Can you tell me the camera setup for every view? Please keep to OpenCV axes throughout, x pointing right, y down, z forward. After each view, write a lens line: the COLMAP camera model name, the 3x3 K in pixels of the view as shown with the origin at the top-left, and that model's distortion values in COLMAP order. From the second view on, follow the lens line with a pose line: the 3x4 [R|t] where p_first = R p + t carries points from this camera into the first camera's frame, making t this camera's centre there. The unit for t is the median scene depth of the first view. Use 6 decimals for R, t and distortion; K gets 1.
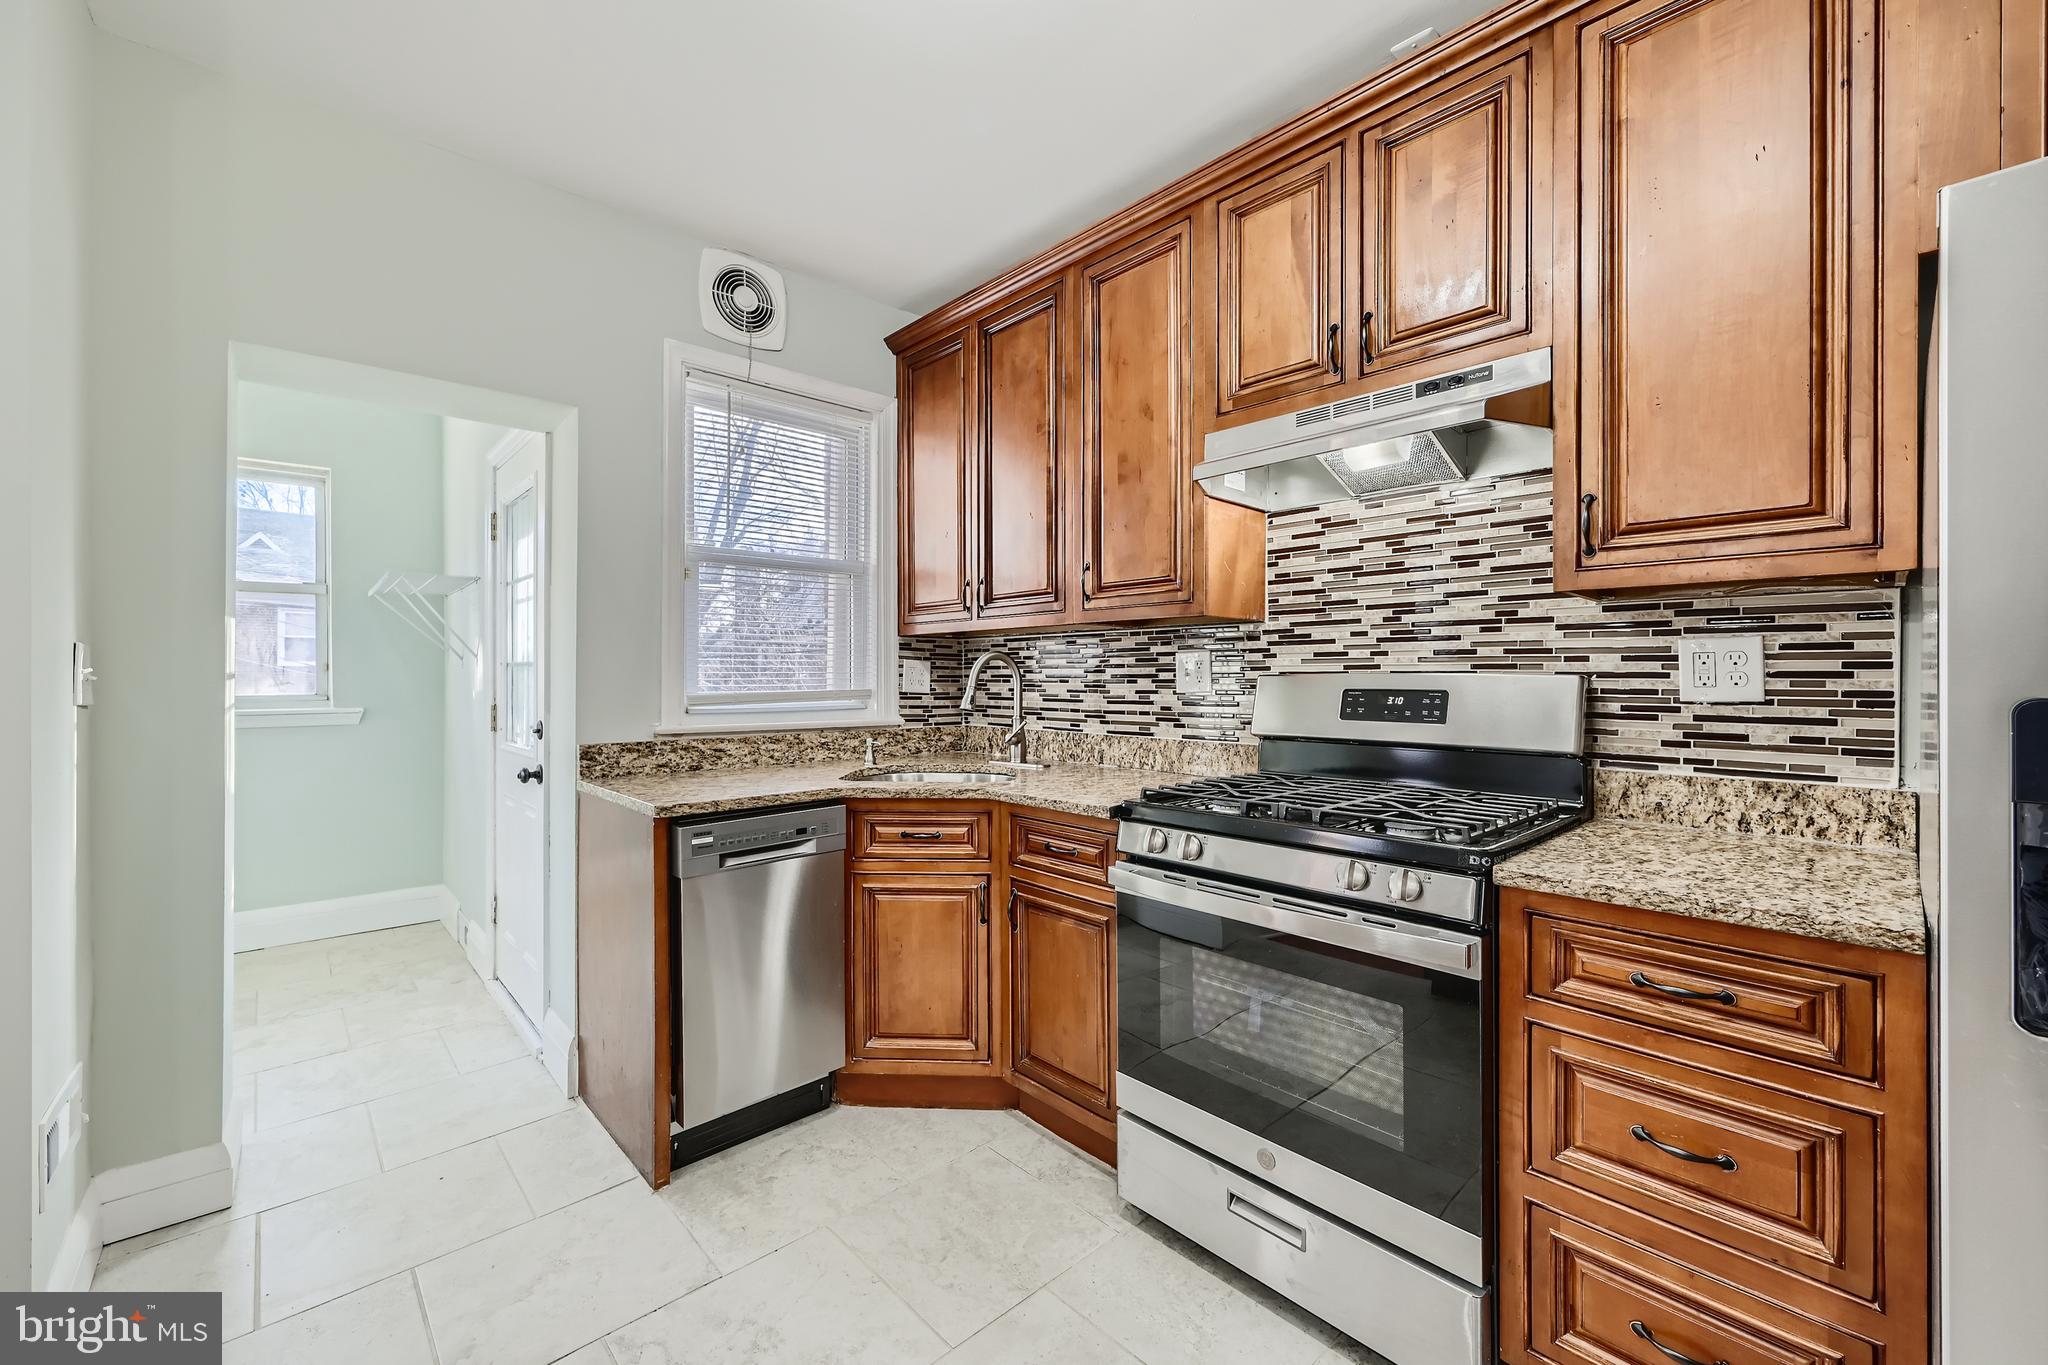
lens RADIAL K [[821.9, 0, 1021.9], [0, 821.9, 676.3], [0, 0, 1]] dist [-0.000146, 0.000009]
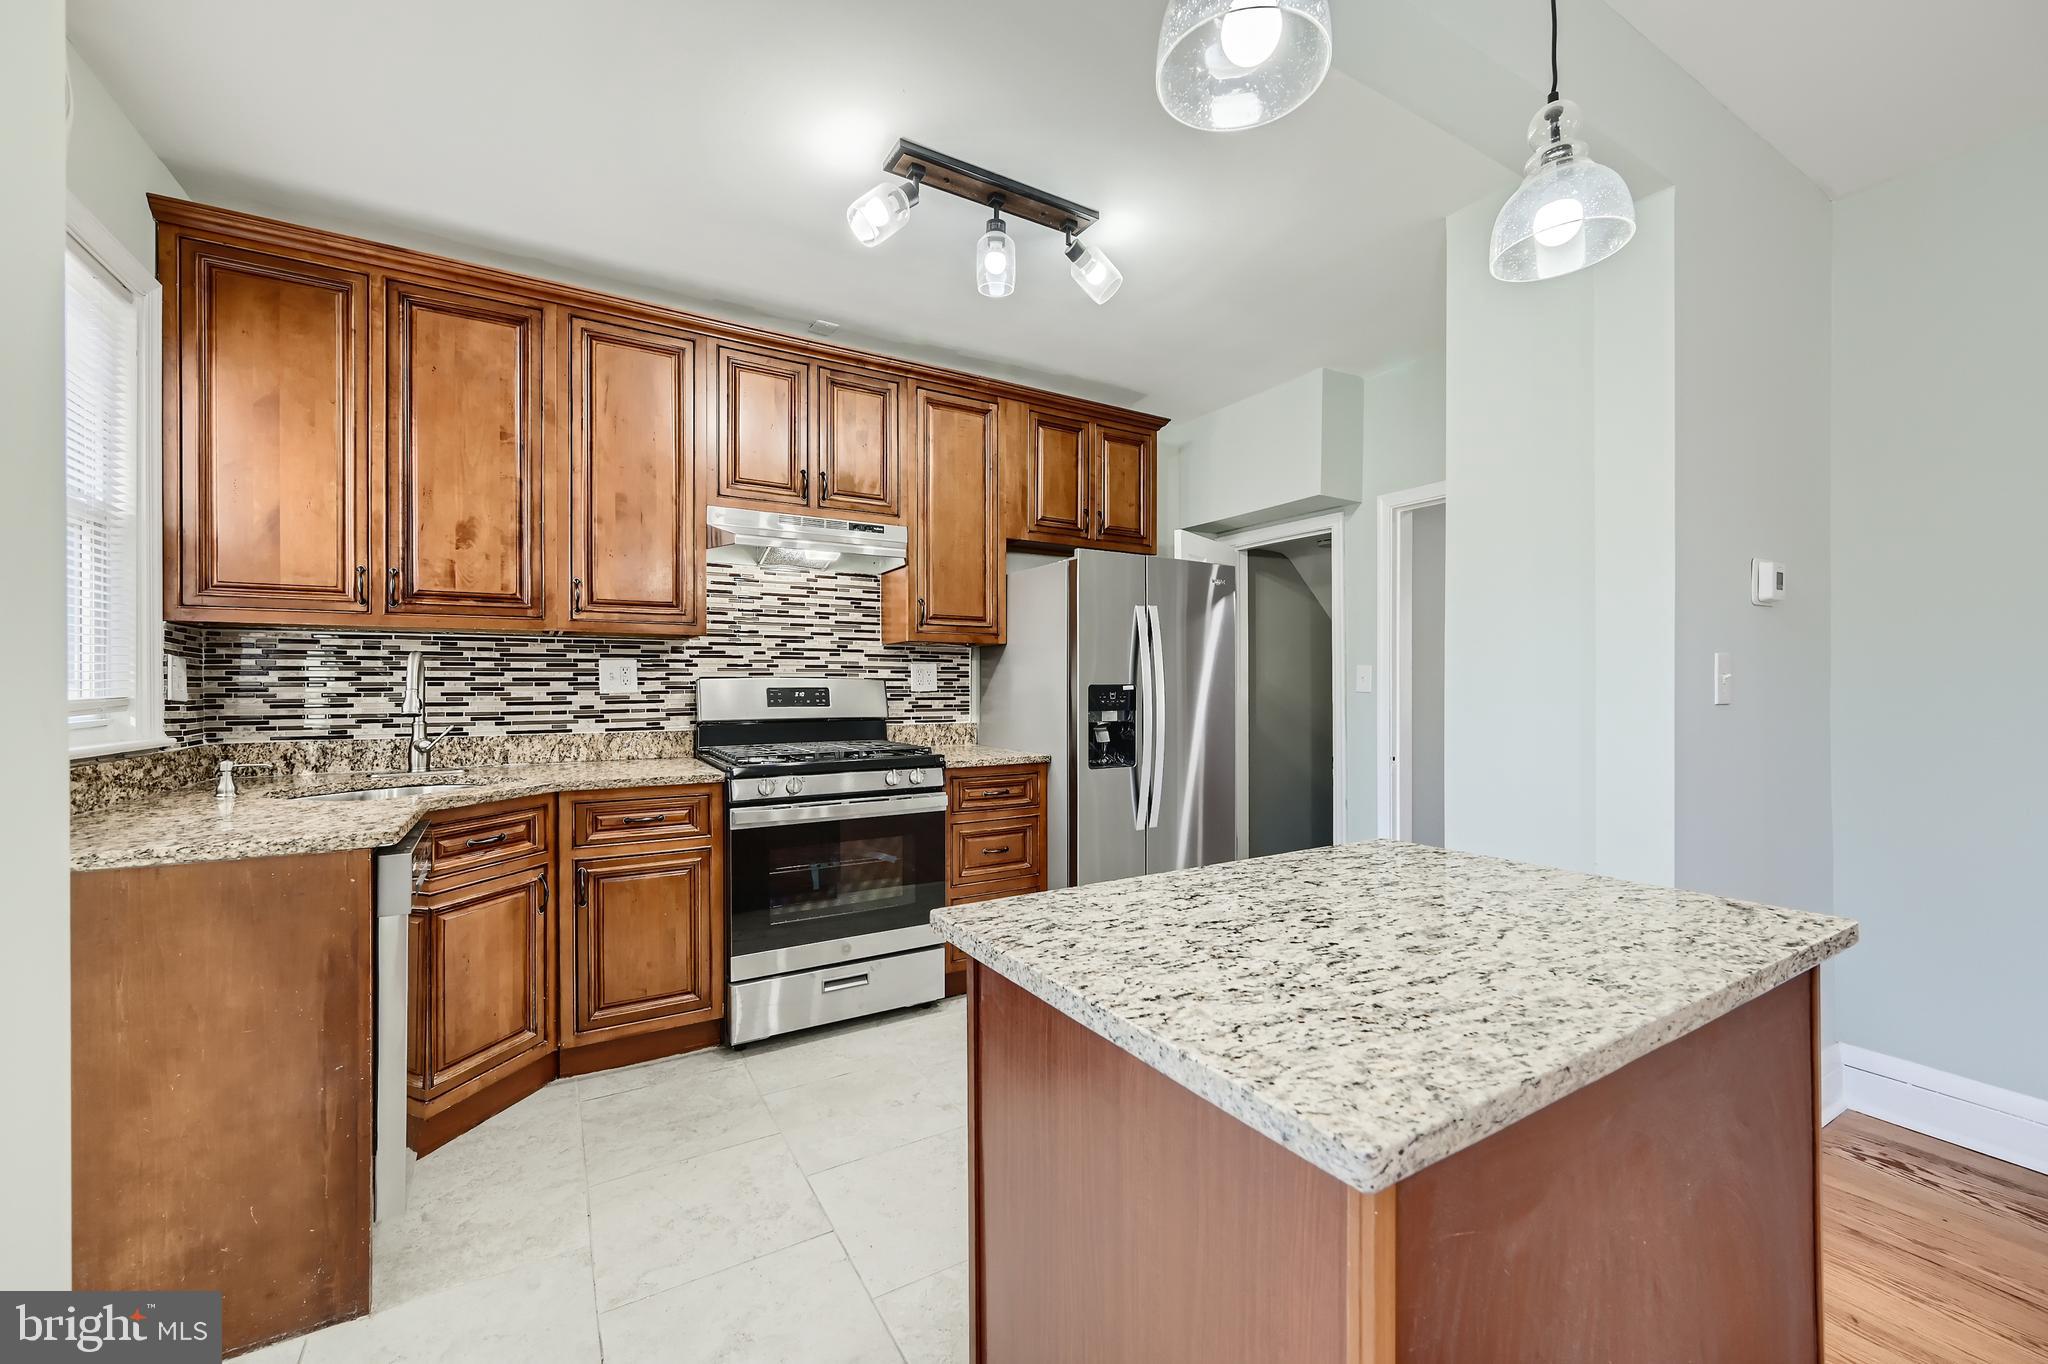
lens RADIAL K [[811.2, 0, 1020.3], [0, 811.2, 686.8], [0, 0, 1]] dist [-0.000044, 0.000201]
pose [[0.206025, -0.001739, 0.978545, -0.984670], [0.001630, 0.999998, 0.001434, 0.011381], [-0.978545, 0.001299, 0.206028, 0.193087]]
